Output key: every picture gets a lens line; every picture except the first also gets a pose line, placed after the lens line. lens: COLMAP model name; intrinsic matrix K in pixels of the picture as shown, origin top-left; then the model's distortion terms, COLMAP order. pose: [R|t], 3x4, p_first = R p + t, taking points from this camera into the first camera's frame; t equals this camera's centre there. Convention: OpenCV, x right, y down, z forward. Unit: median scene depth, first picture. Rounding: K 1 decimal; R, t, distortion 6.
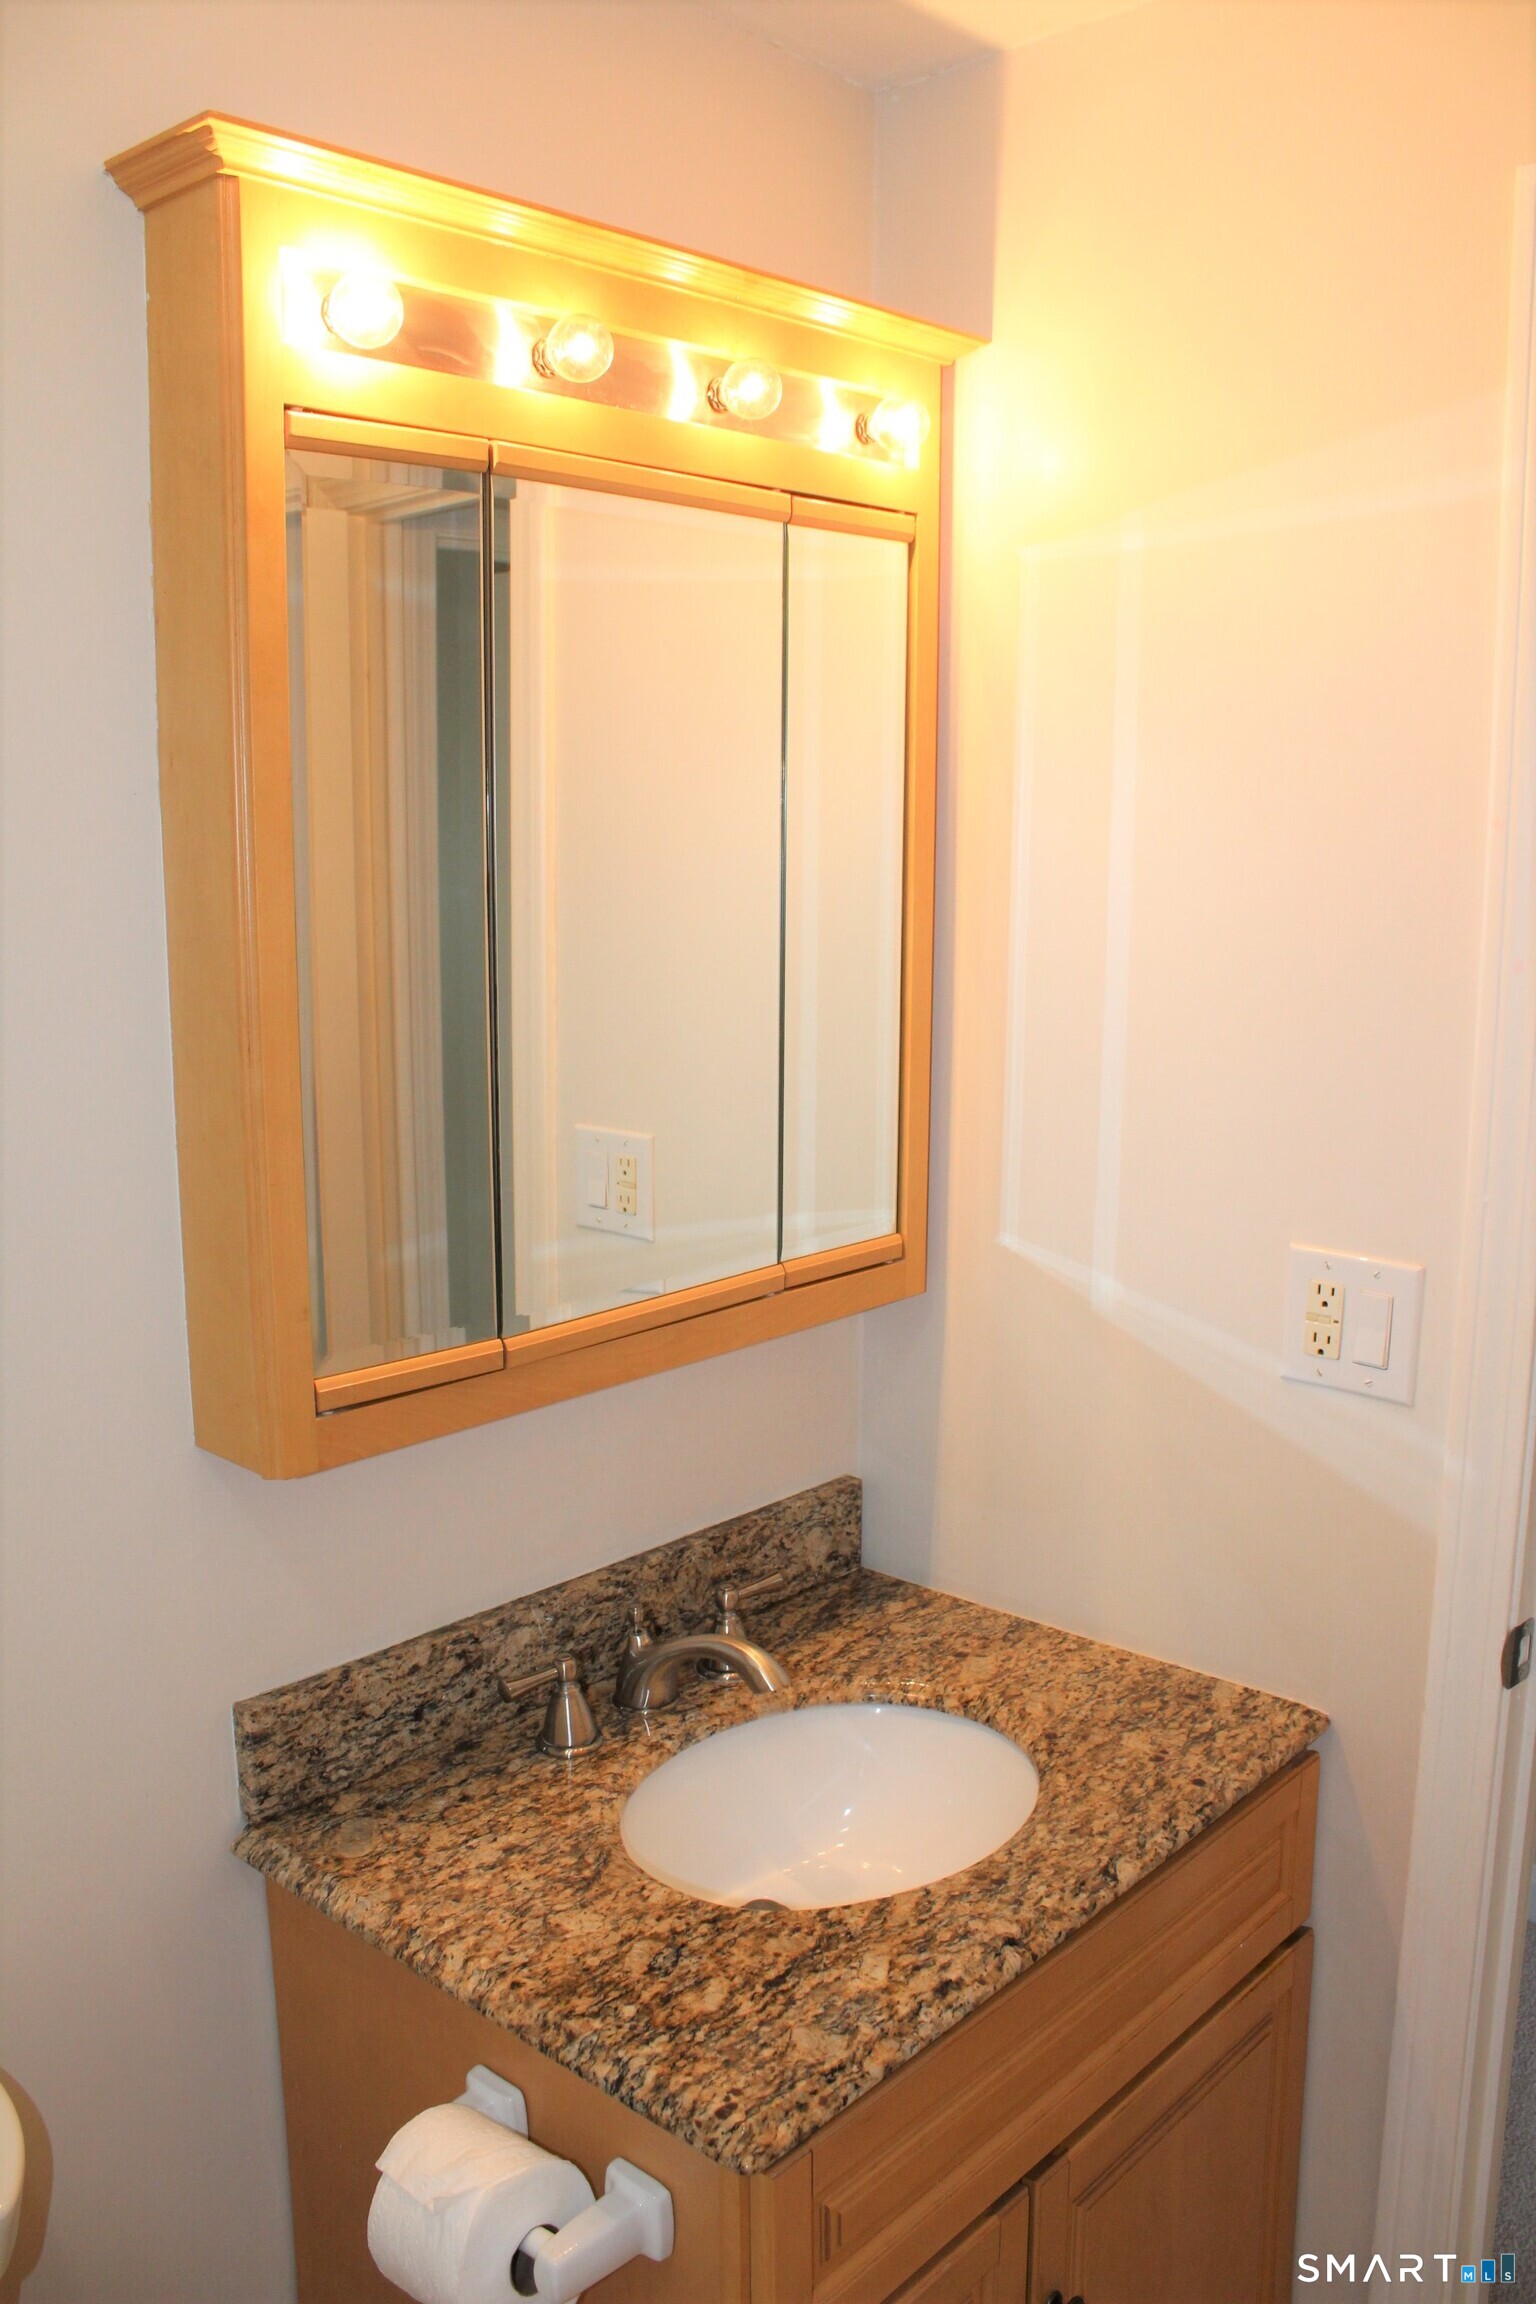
lens RADIAL K [[1897.9, 0, 768.0], [0, 1897.9, 1152.0], [0, 0, 1]] dist [-0.165715, 0.159662]
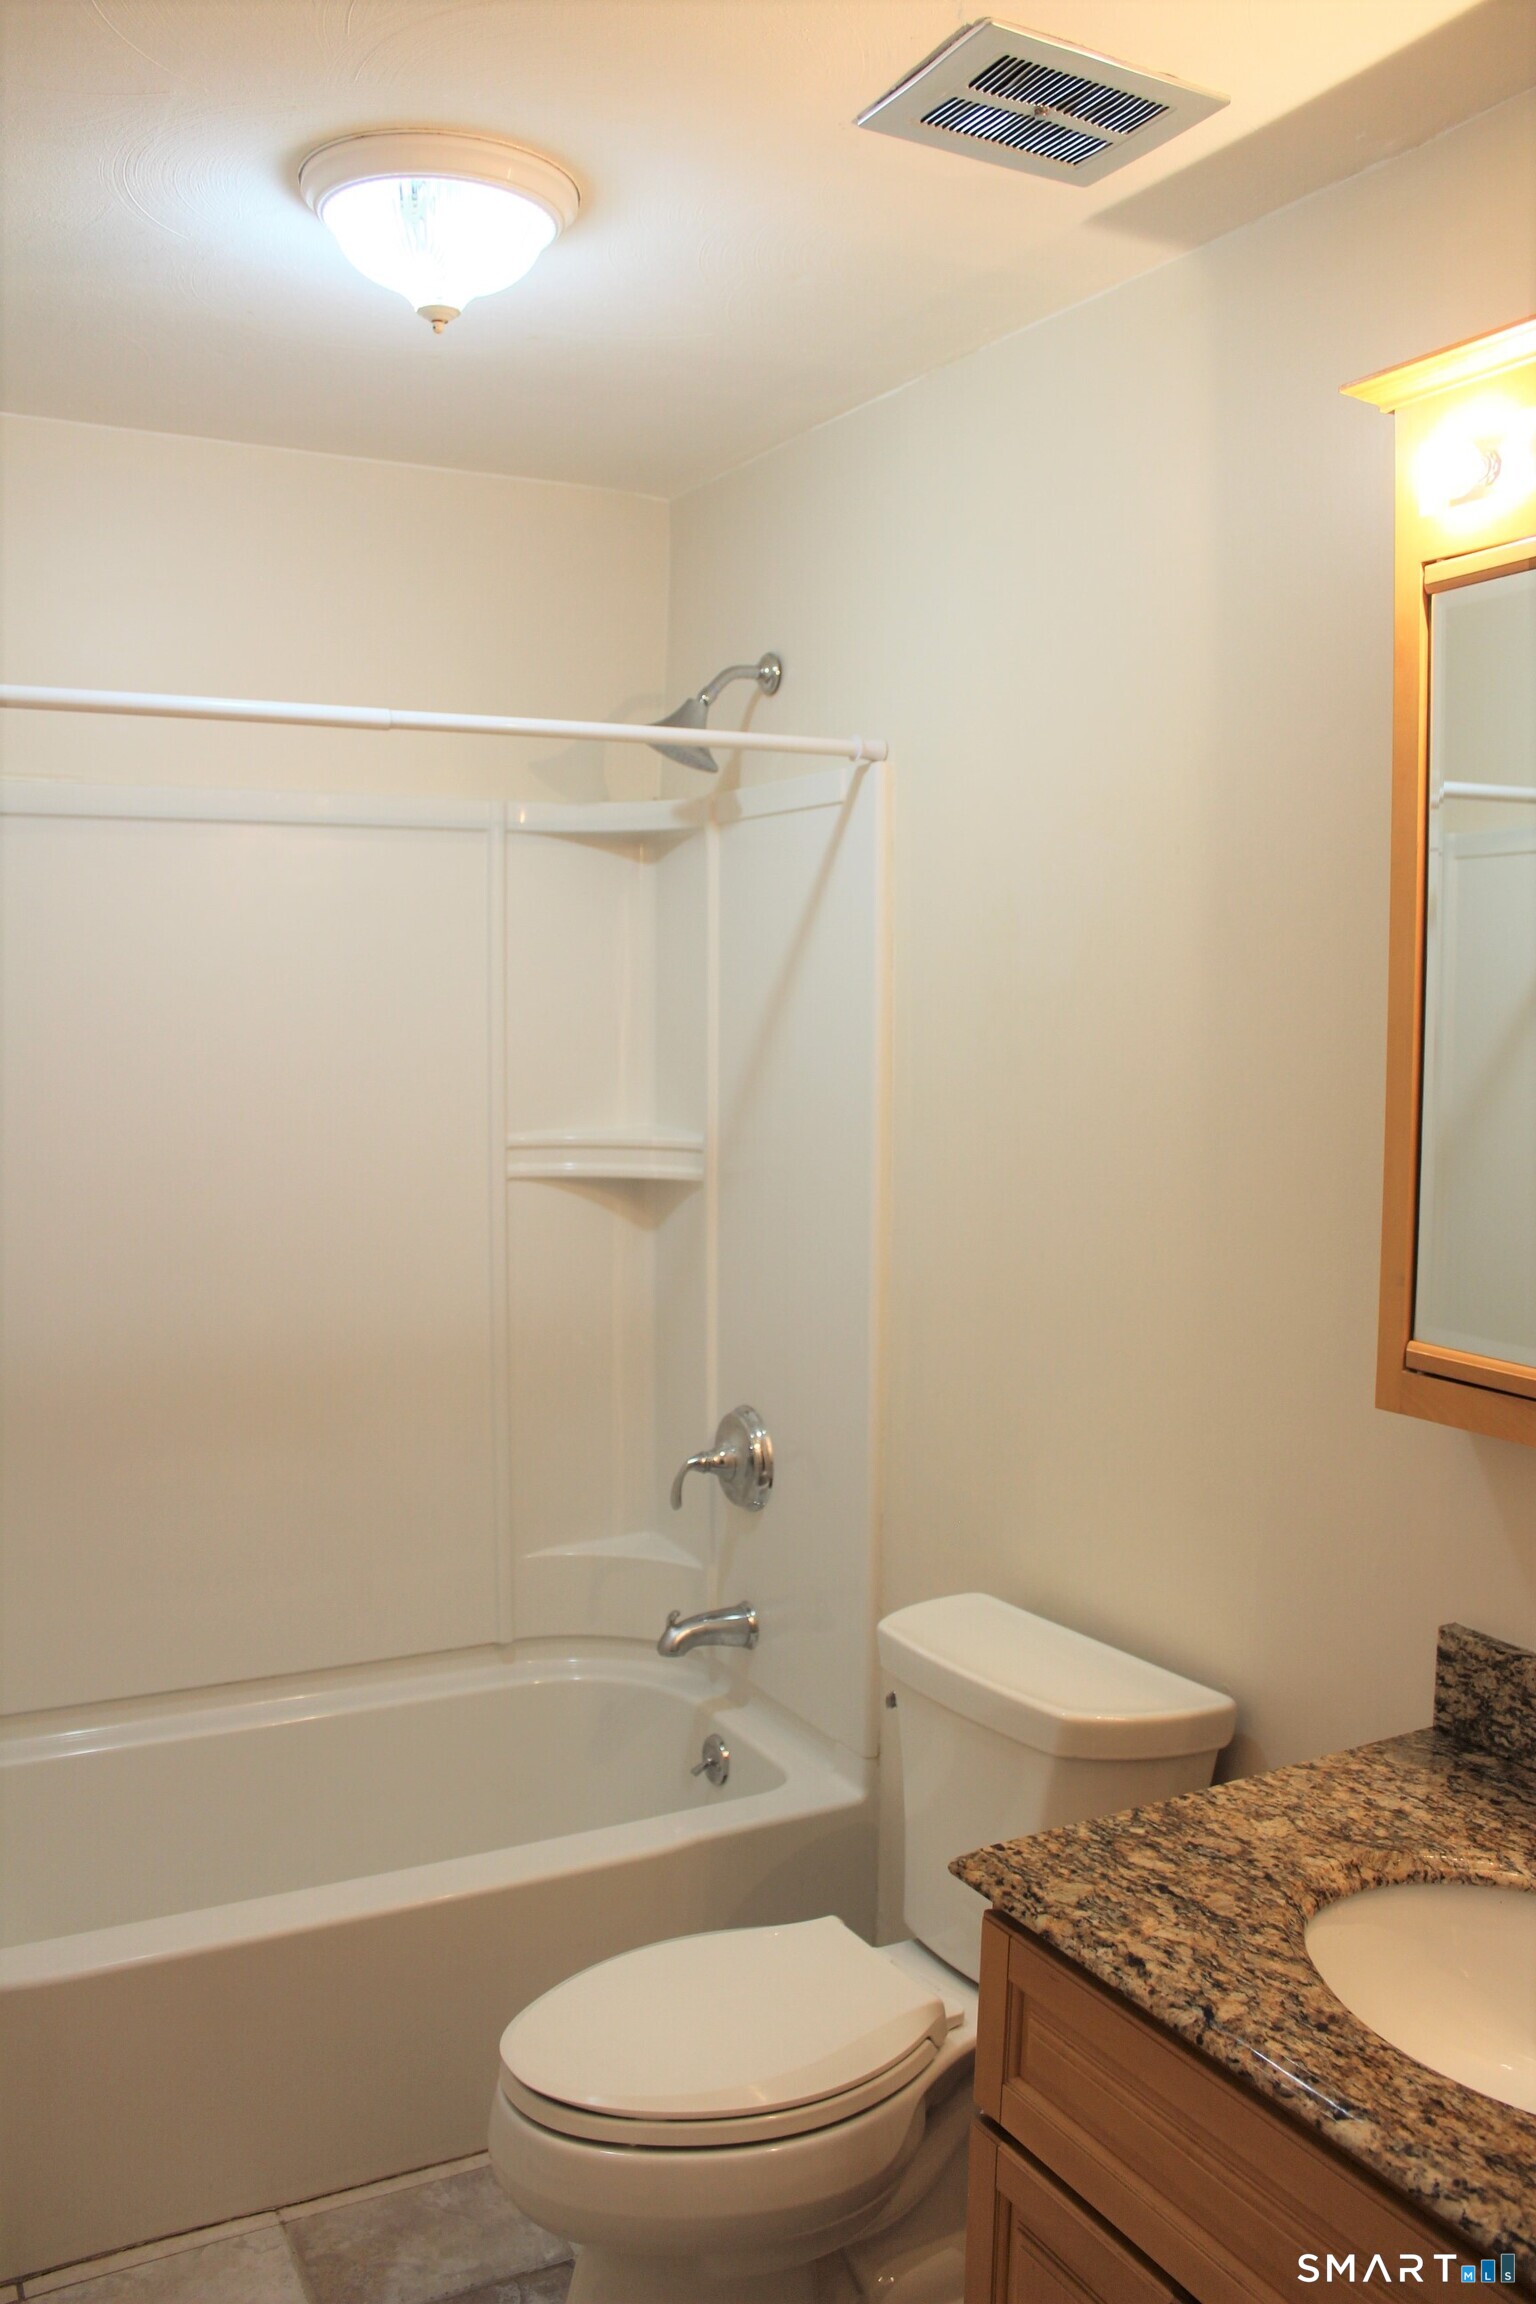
lens RADIAL K [[1897.9, 0, 768.0], [0, 1897.9, 1152.0], [0, 0, 1]] dist [-0.165715, 0.159662]
pose [[-0.328185, 0.069562, -0.942049, 1.041813], [-0.170029, 0.976646, 0.131350, -0.087182], [0.929185, 0.203283, -0.308694, 0.973527]]
